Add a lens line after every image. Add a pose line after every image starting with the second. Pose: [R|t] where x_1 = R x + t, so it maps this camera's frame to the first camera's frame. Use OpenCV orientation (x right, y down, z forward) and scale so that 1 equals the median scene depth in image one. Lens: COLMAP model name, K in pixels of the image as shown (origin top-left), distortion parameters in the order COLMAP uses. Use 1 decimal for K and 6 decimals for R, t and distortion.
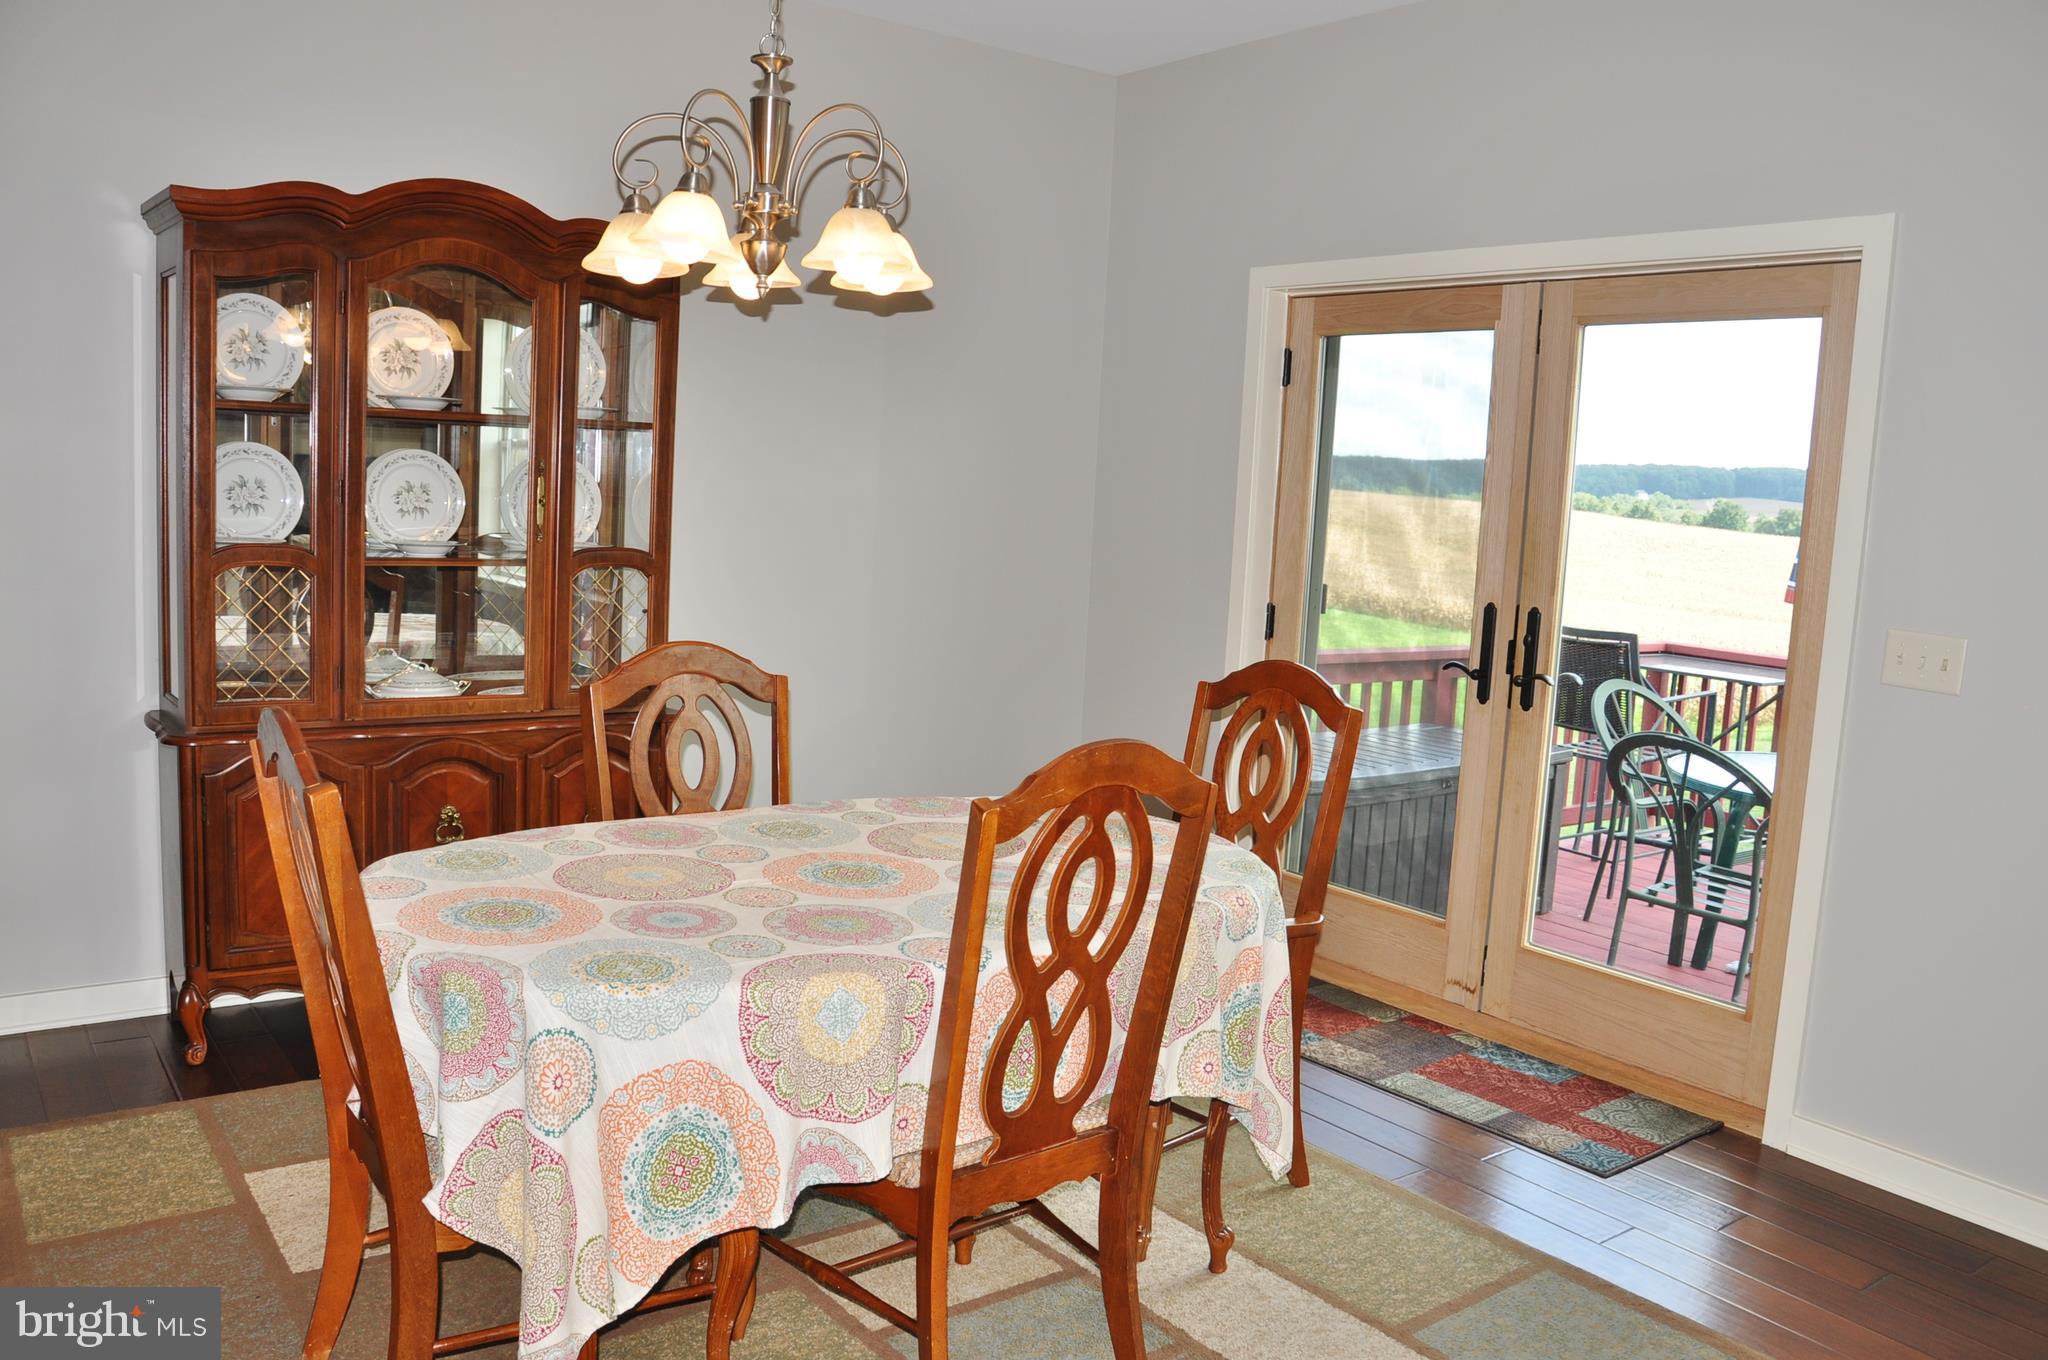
lens RADIAL K [[1609.8, 0, 1015.6], [0, 1609.8, 680.1], [0, 0, 1]] dist [-0.142294, 0.103488]
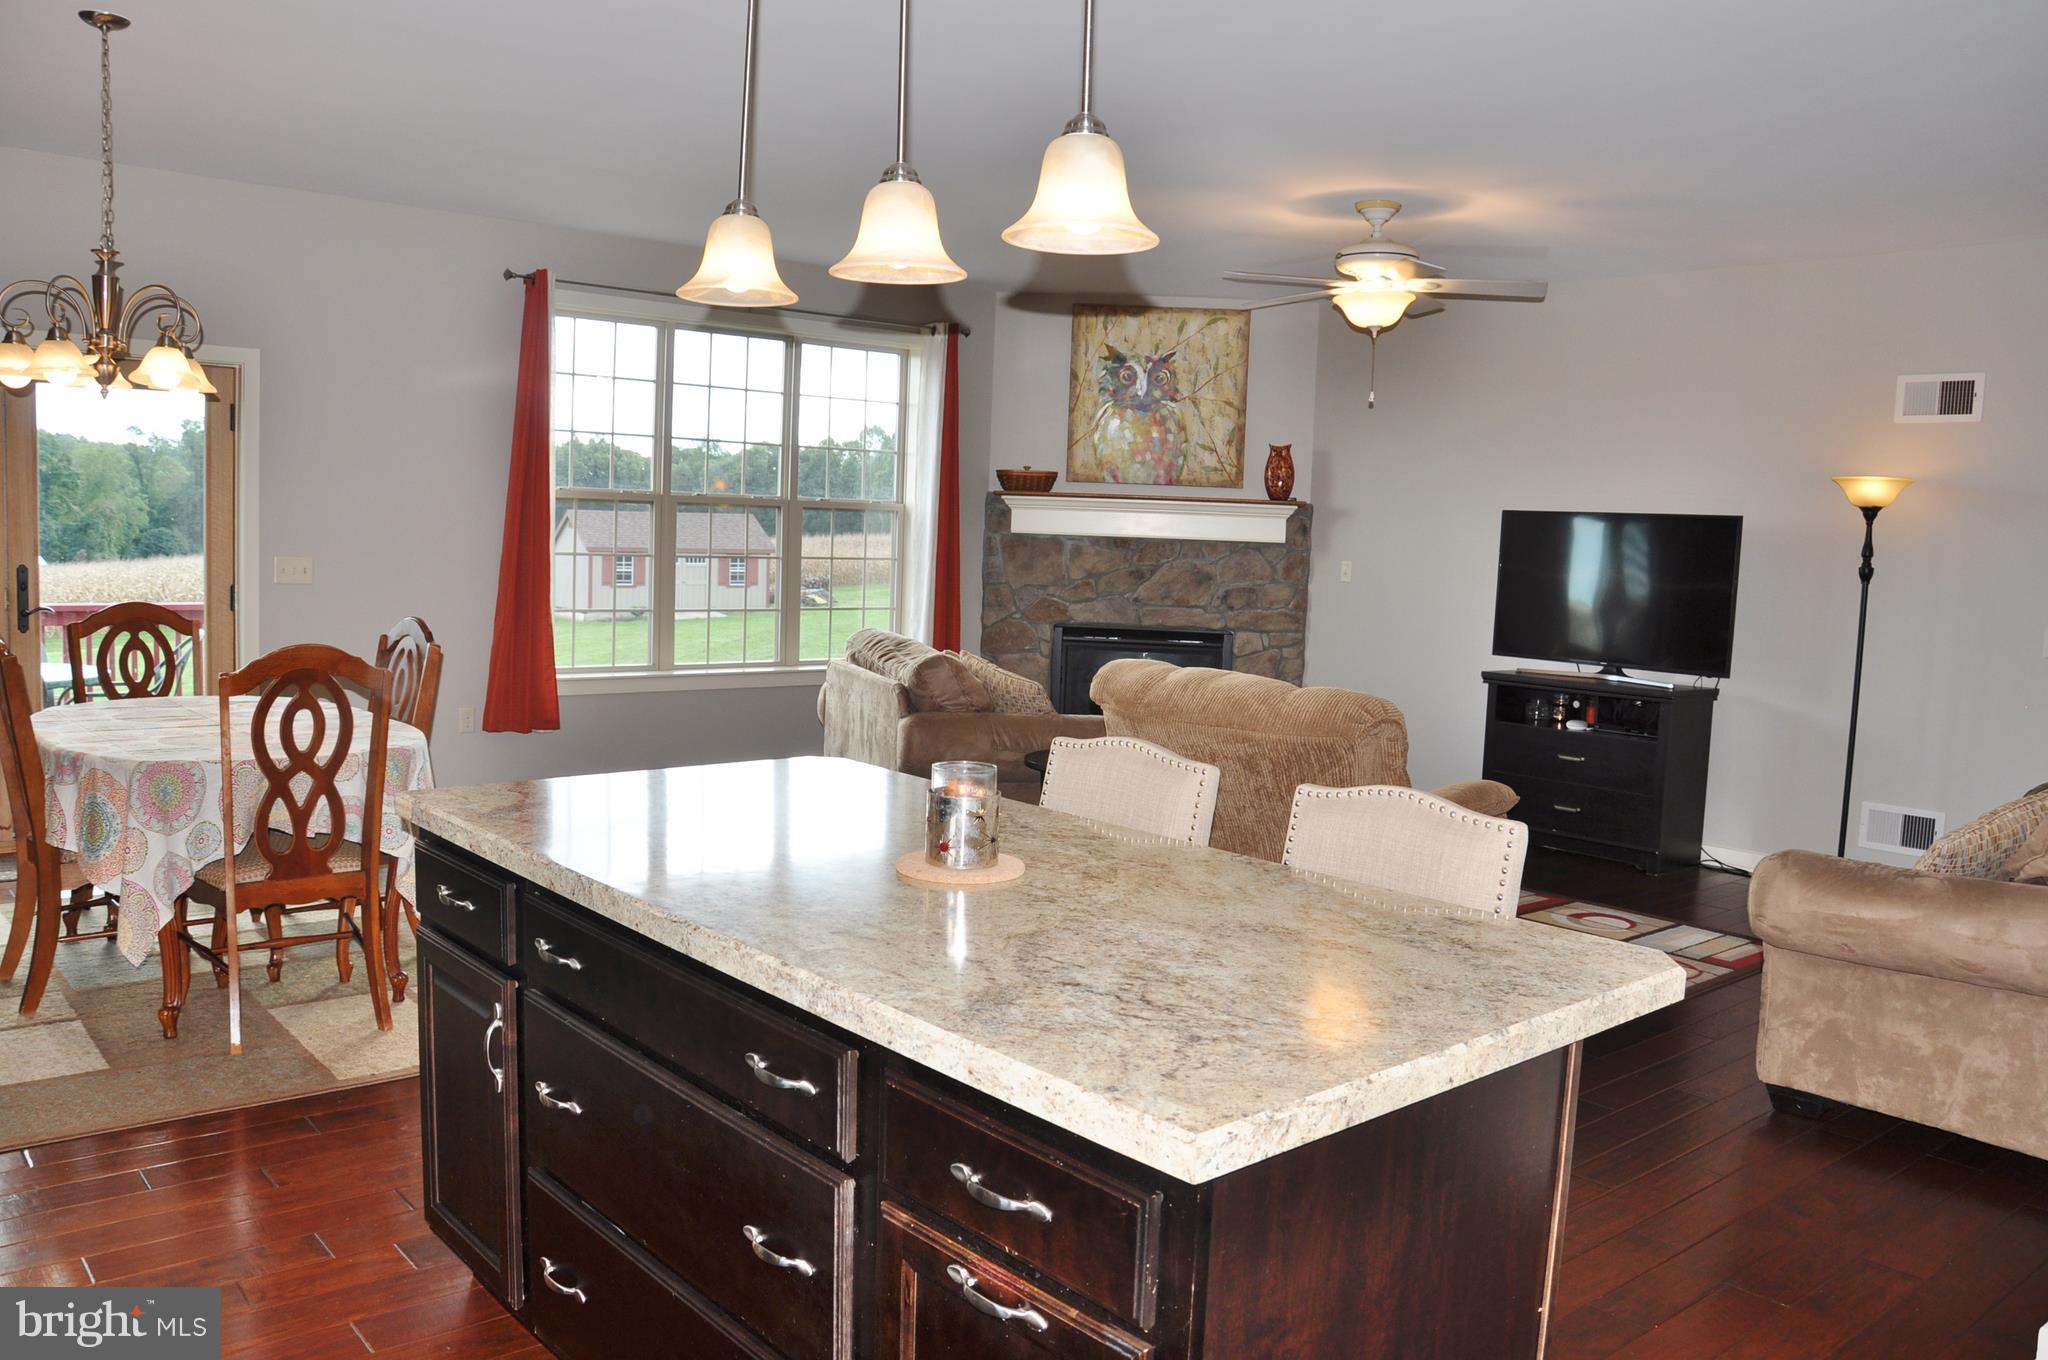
lens RADIAL K [[1609.8, 0, 1040.9], [0, 1609.8, 681.2], [0, 0, 1]] dist [-0.142294, 0.103488]
pose [[-0.071267, -0.147315, 0.986519, -1.548736], [0.085074, 0.984532, 0.153165, -0.099926], [-0.993823, 0.094843, -0.057632, 0.146459]]
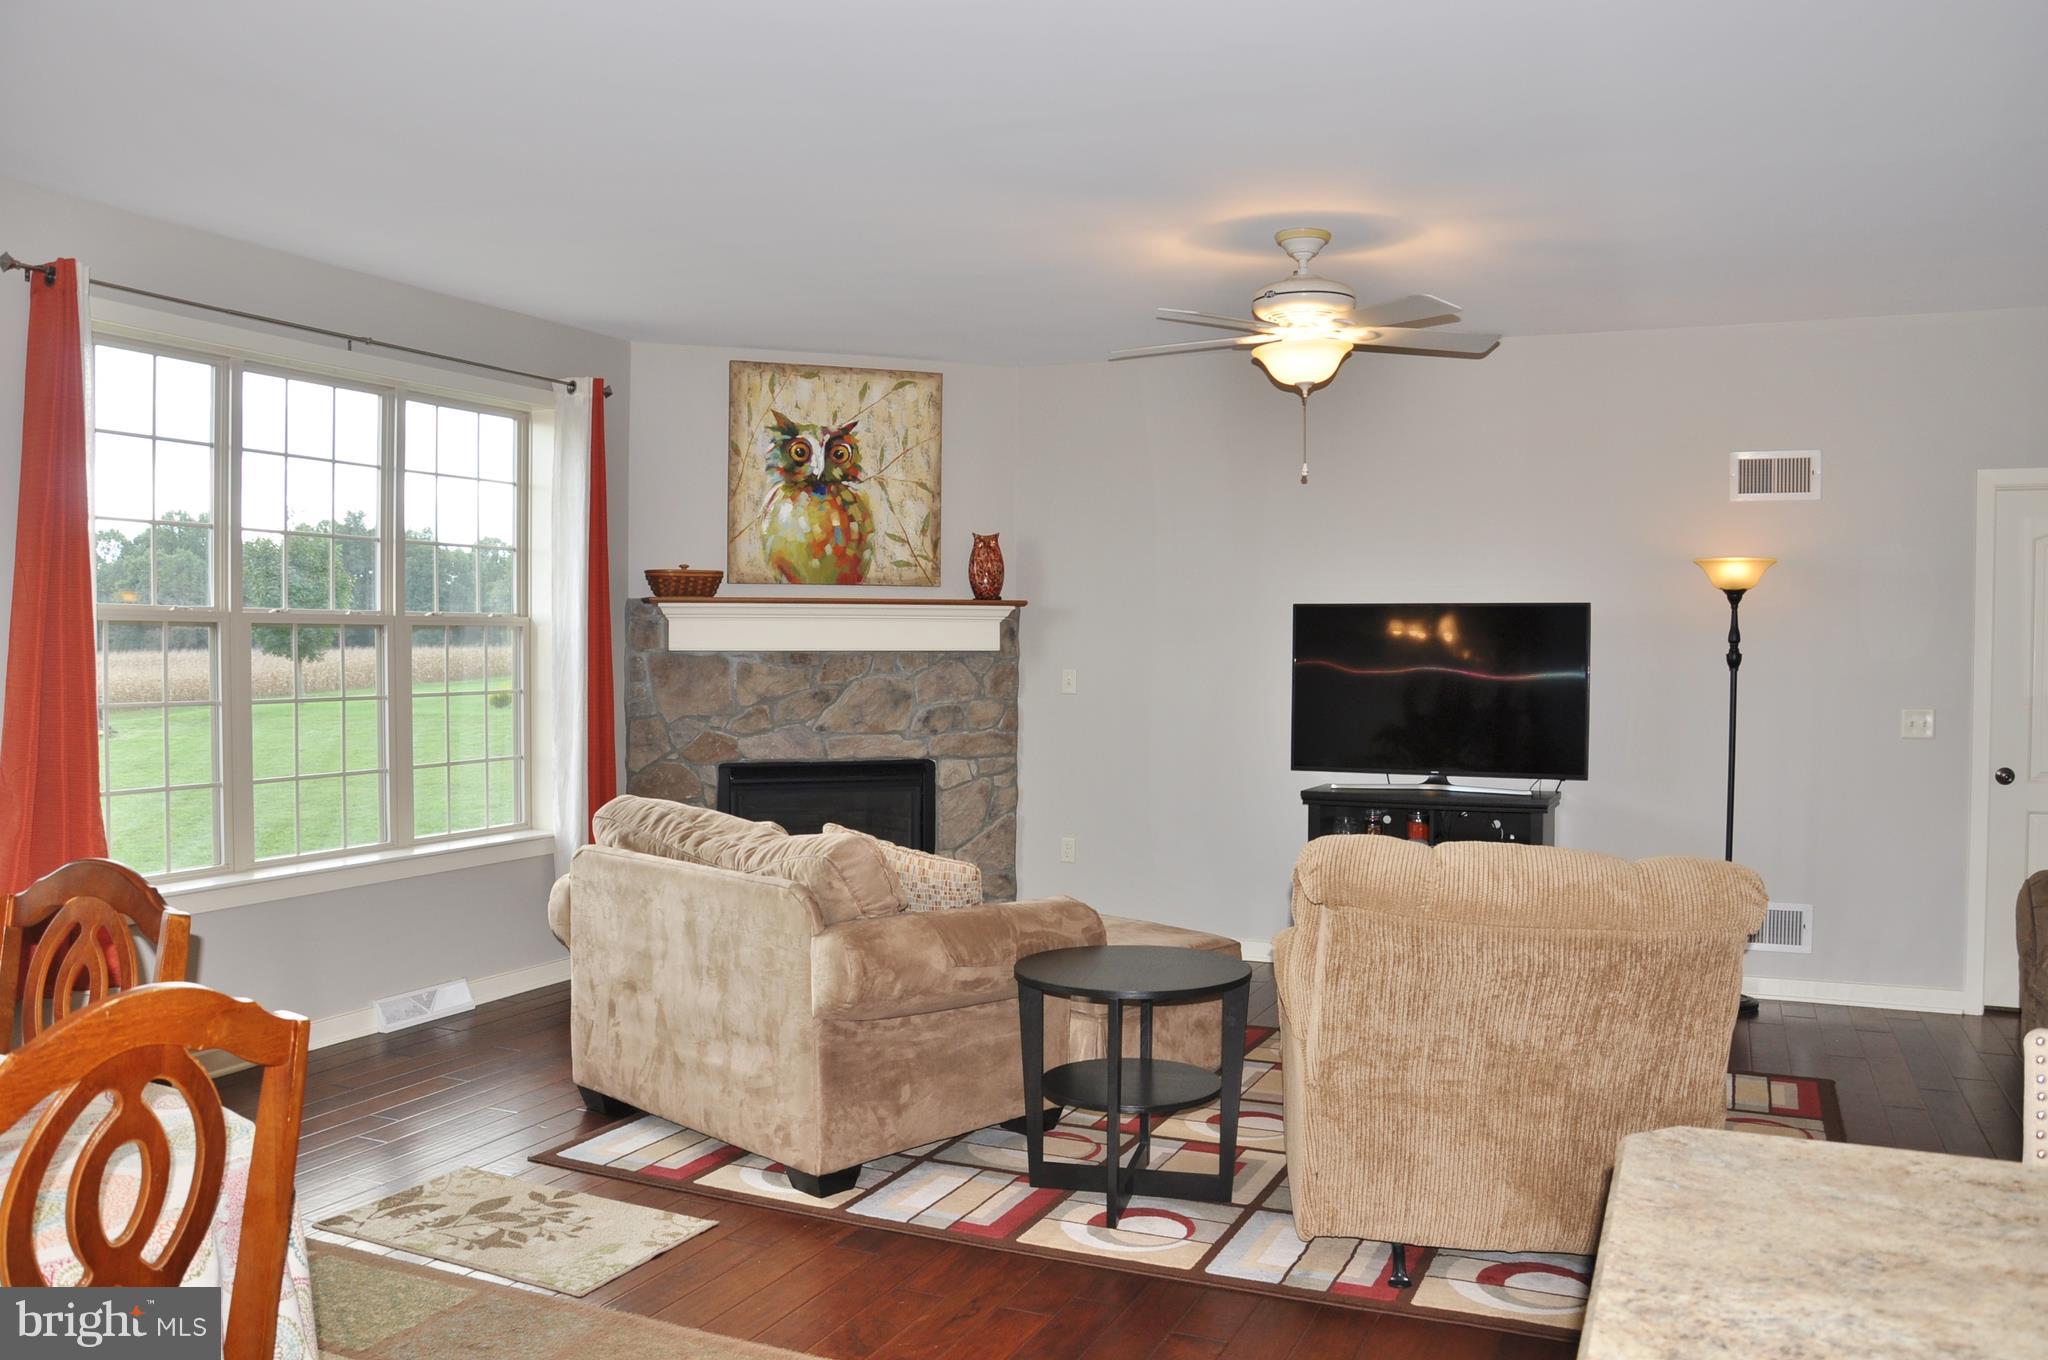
lens RADIAL K [[1609.8, 0, 1030.8], [0, 1609.8, 688.1], [0, 0, 1]] dist [-0.142294, 0.103488]
pose [[-0.490122, -0.077238, 0.868225, -0.865133], [0.080187, 0.987847, 0.133146, -0.127366], [-0.867958, 0.134878, -0.477972, 0.620031]]
